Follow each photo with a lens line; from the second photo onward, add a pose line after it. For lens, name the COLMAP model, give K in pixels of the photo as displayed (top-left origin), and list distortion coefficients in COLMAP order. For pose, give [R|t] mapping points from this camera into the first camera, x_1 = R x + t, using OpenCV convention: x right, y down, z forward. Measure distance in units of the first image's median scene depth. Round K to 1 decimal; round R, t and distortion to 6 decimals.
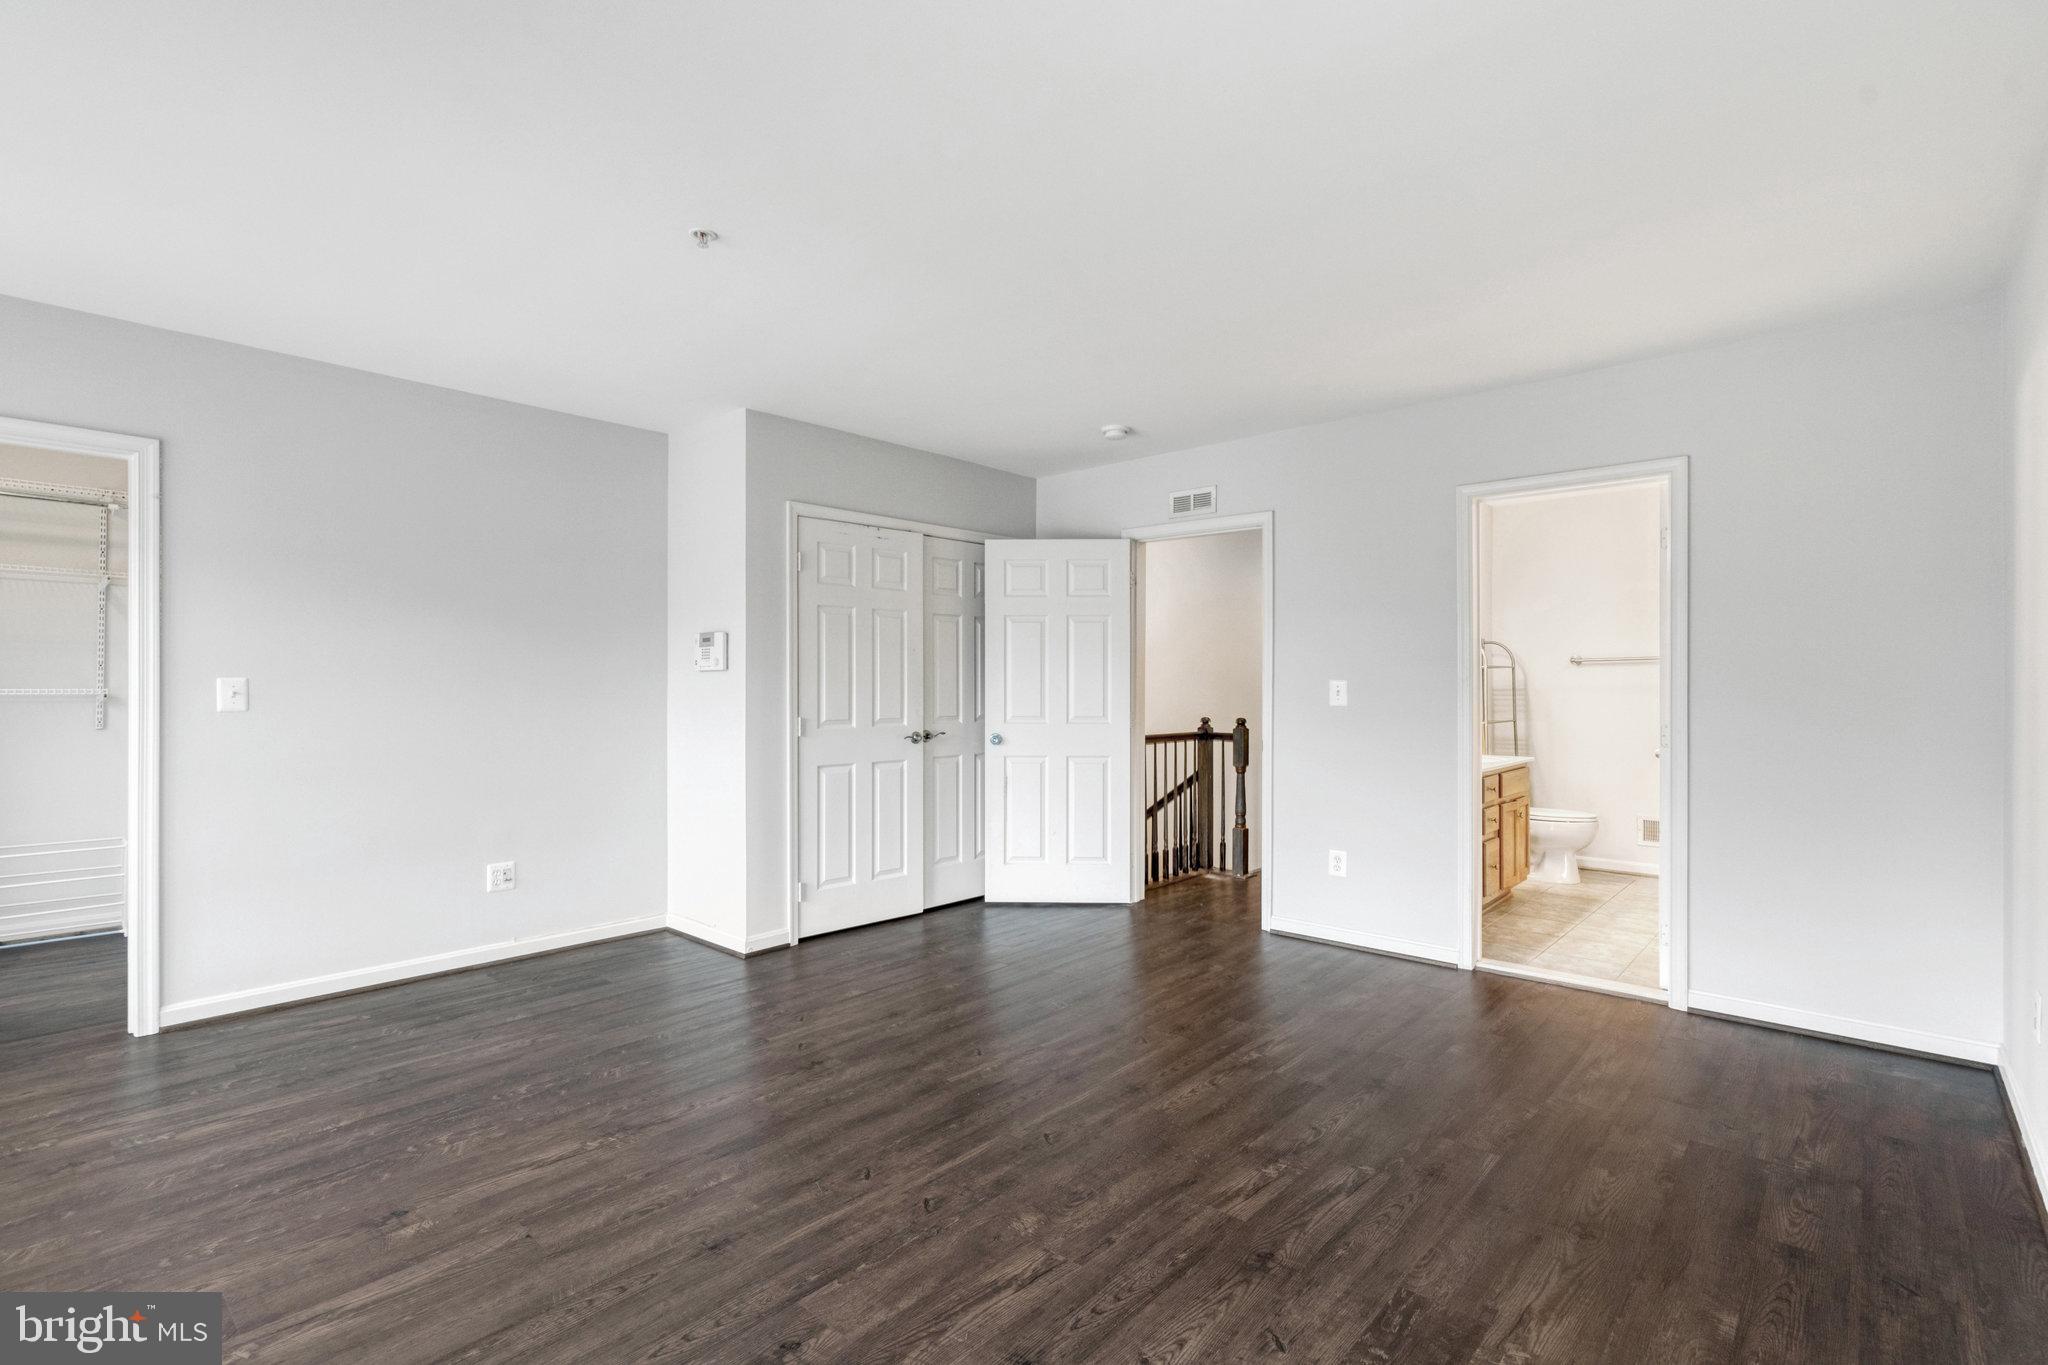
lens RADIAL K [[973.2, 0, 1034.2], [0, 973.2, 680.1], [0, 0, 1]] dist [-0.002400, 0.000036]
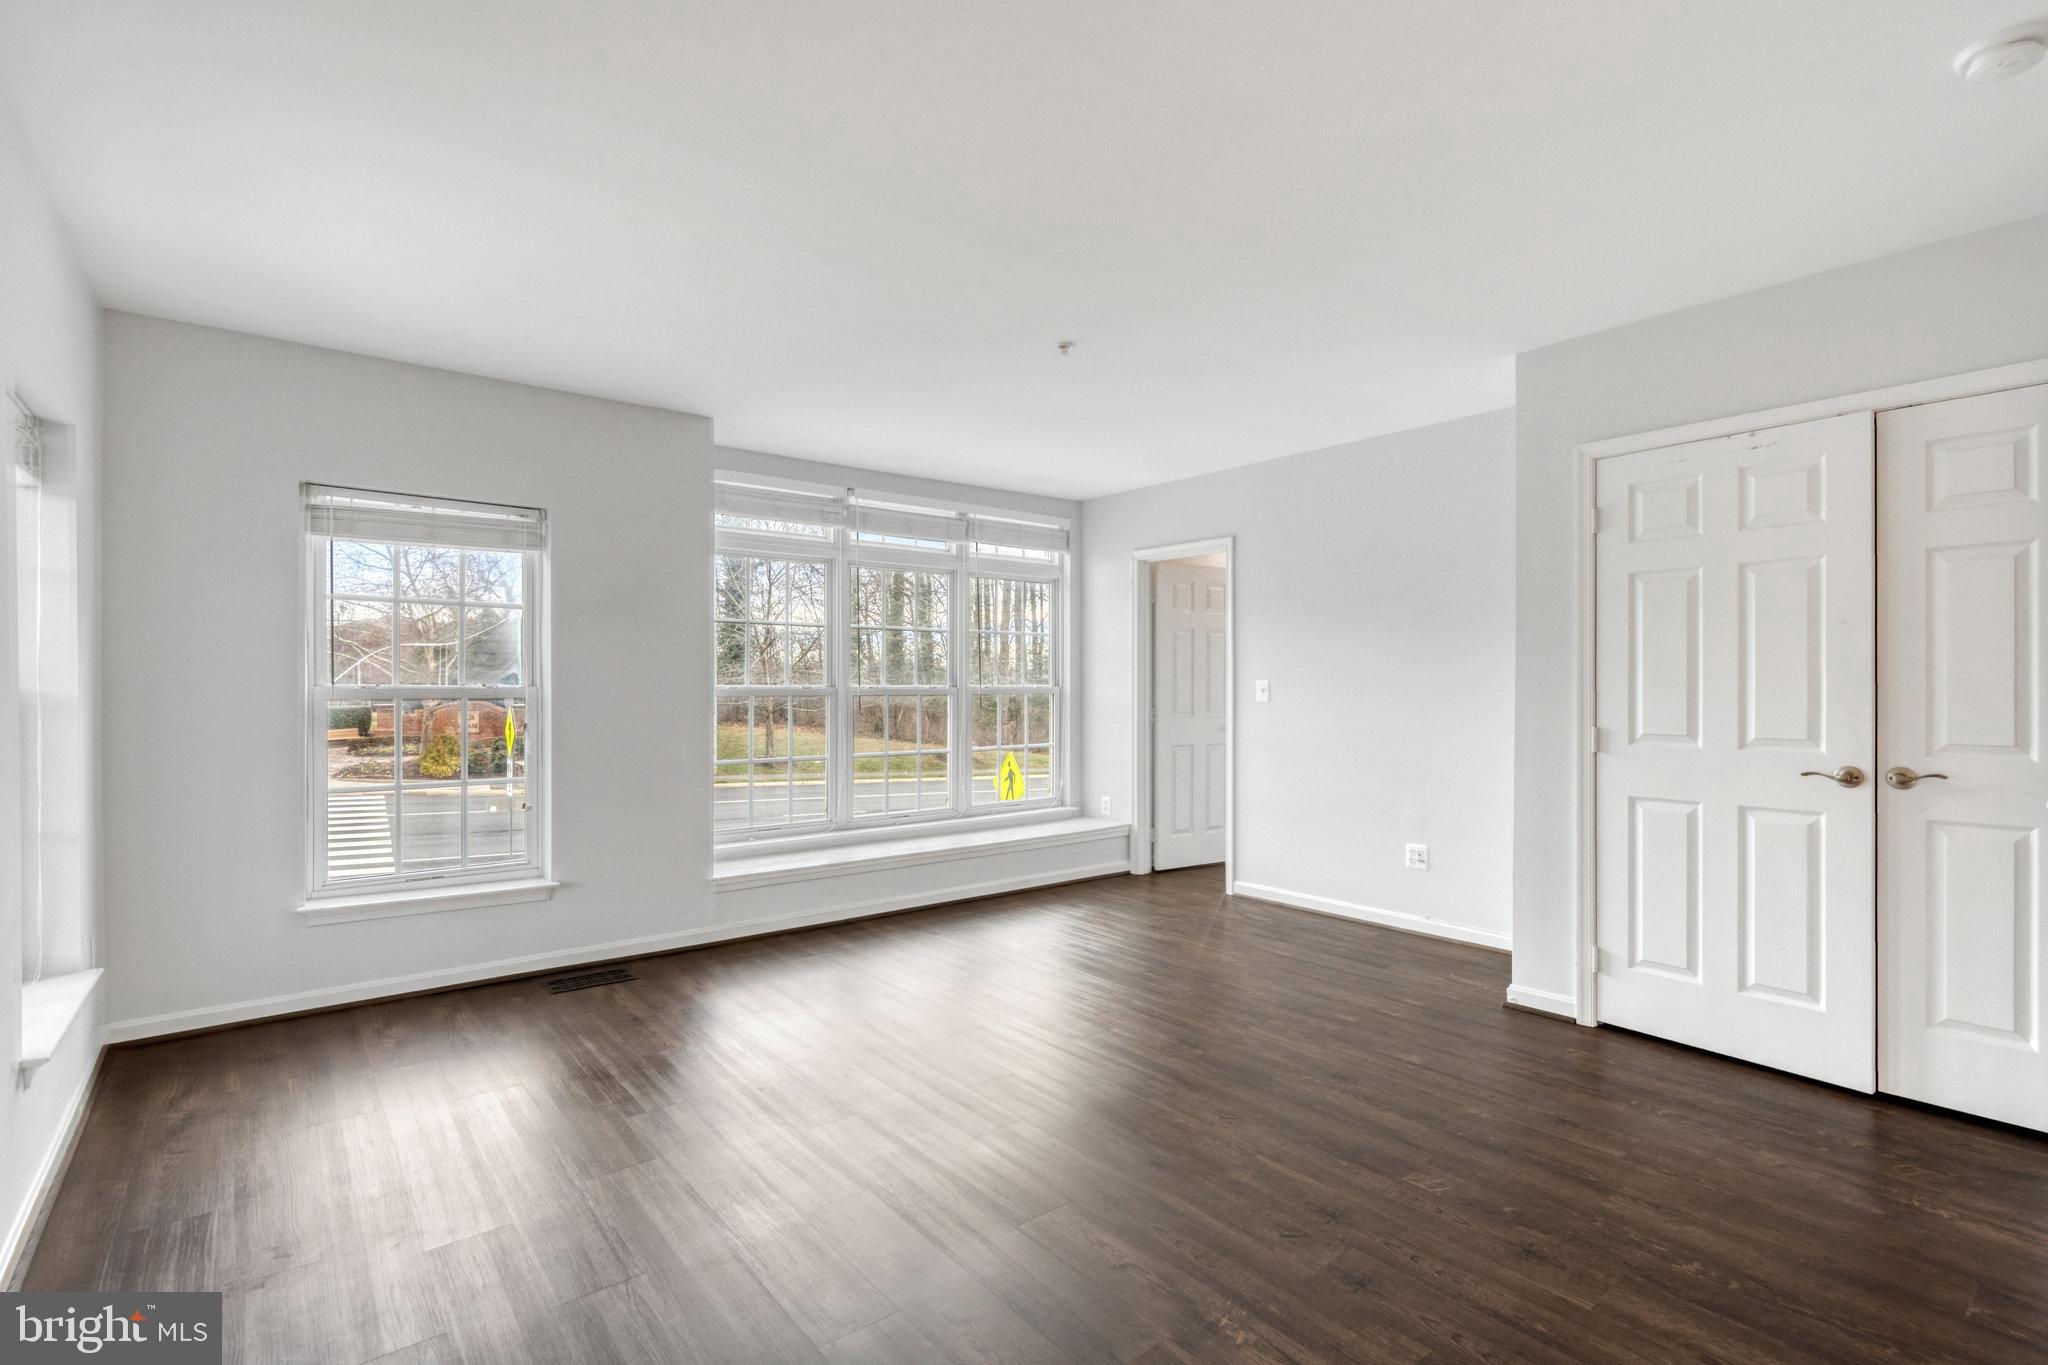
lens RADIAL K [[973.2, 0, 1034.2], [0, 973.2, 680.1], [0, 0, 1]] dist [-0.002400, 0.000036]
pose [[-0.184513, -0.007744, -0.982800, 0.615879], [0.002454, 0.999962, -0.008340, 0.007698], [0.982827, -0.003951, -0.184487, 0.758474]]
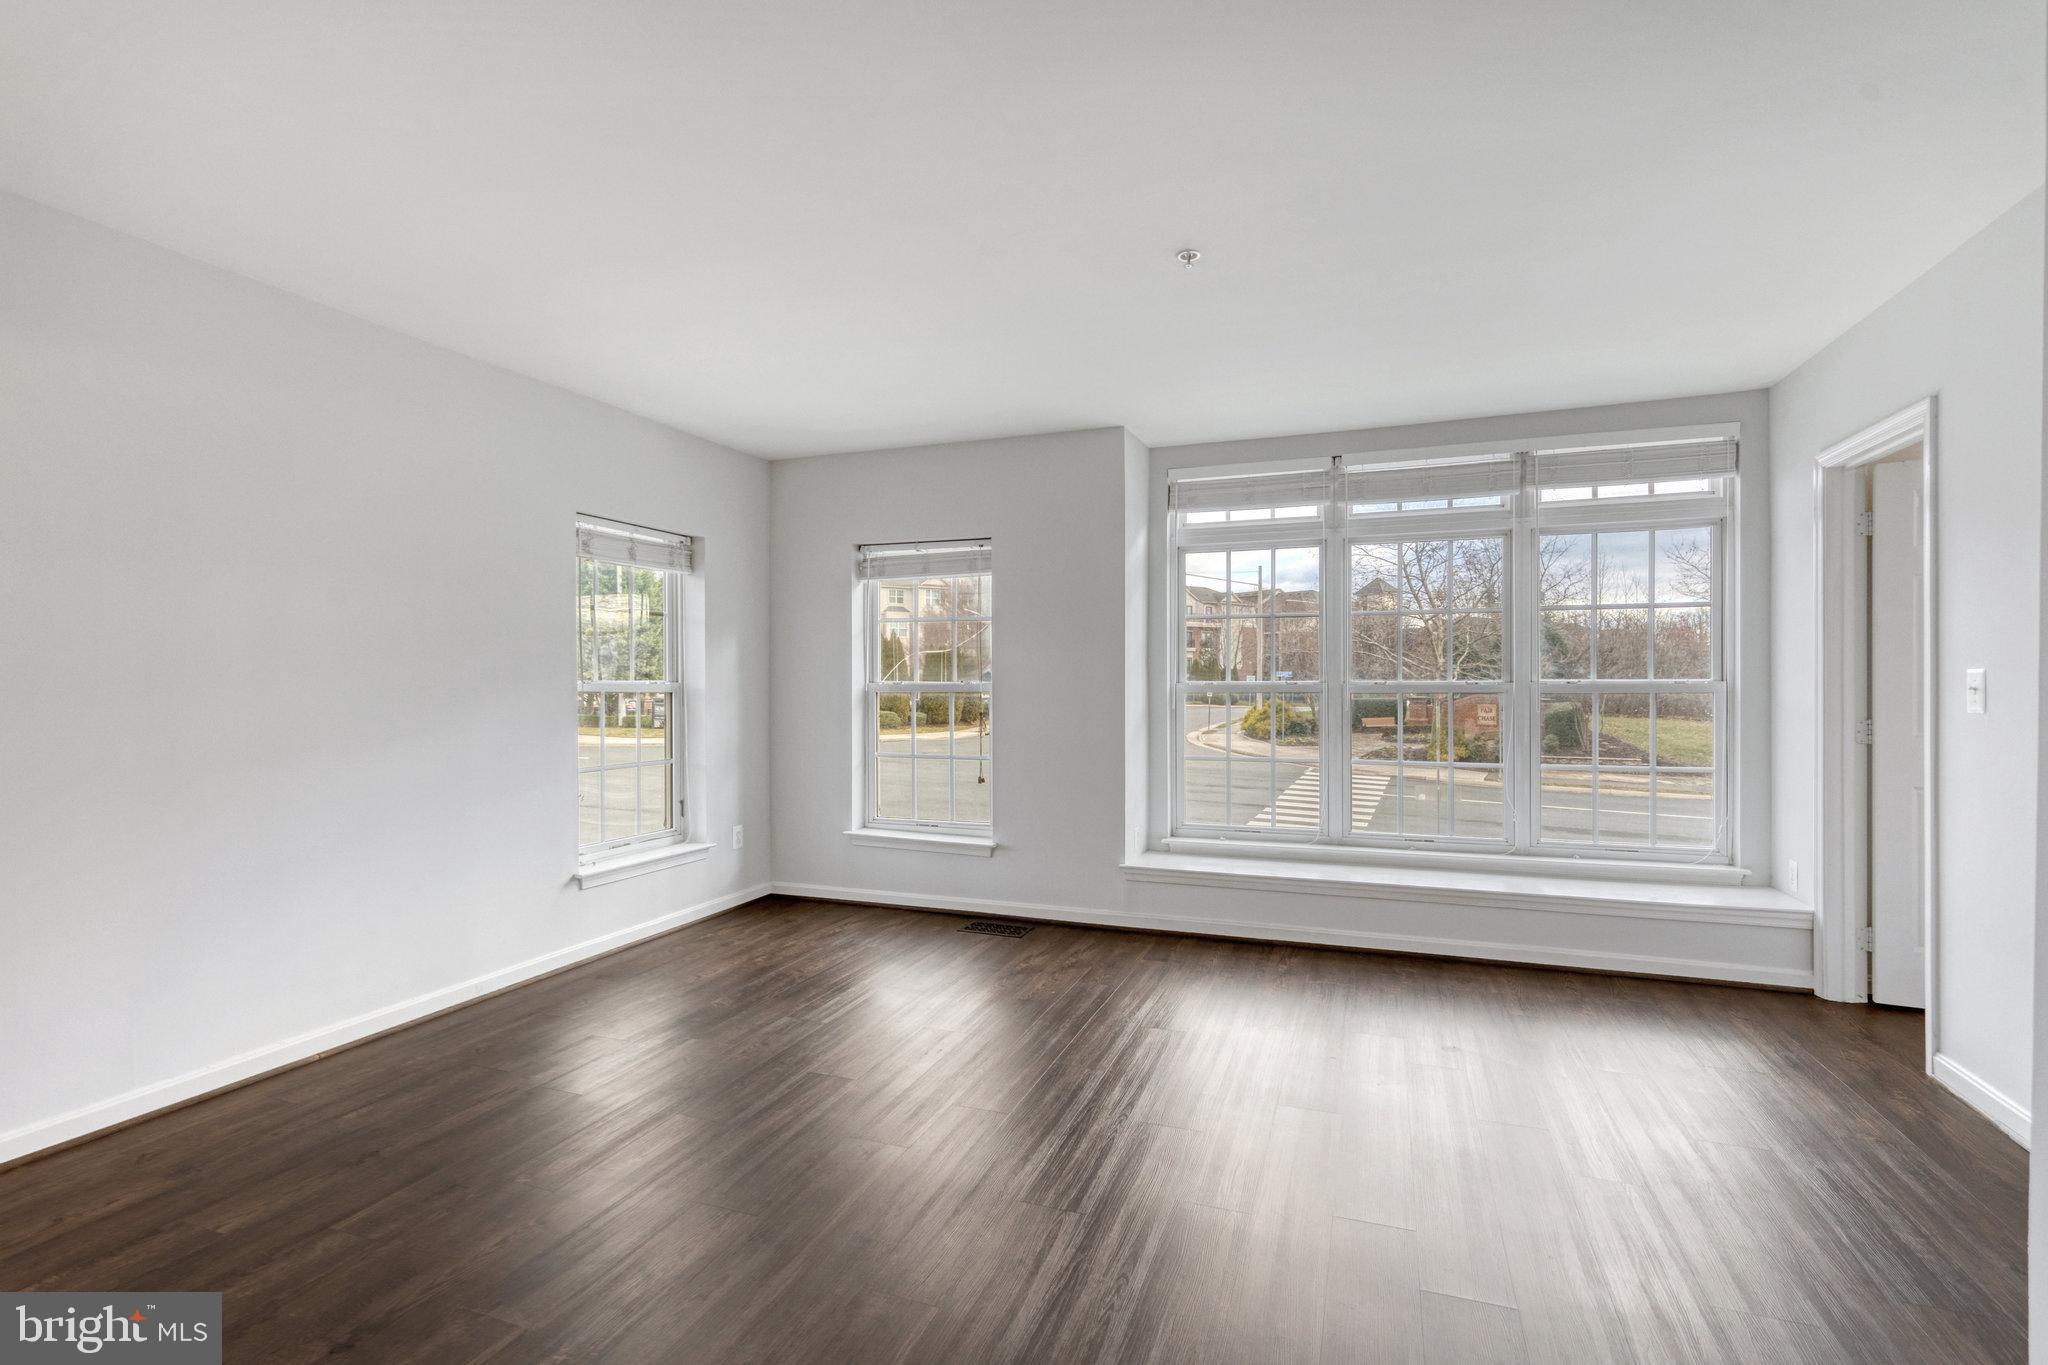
lens RADIAL K [[973.2, 0, 1034.2], [0, 973.2, 680.1], [0, 0, 1]] dist [-0.002400, 0.000036]
pose [[-0.947080, -0.000045, -0.320997, 0.109317], [0.001211, 0.999992, -0.003713, 0.006080], [0.320995, -0.003906, -0.947073, 1.220754]]
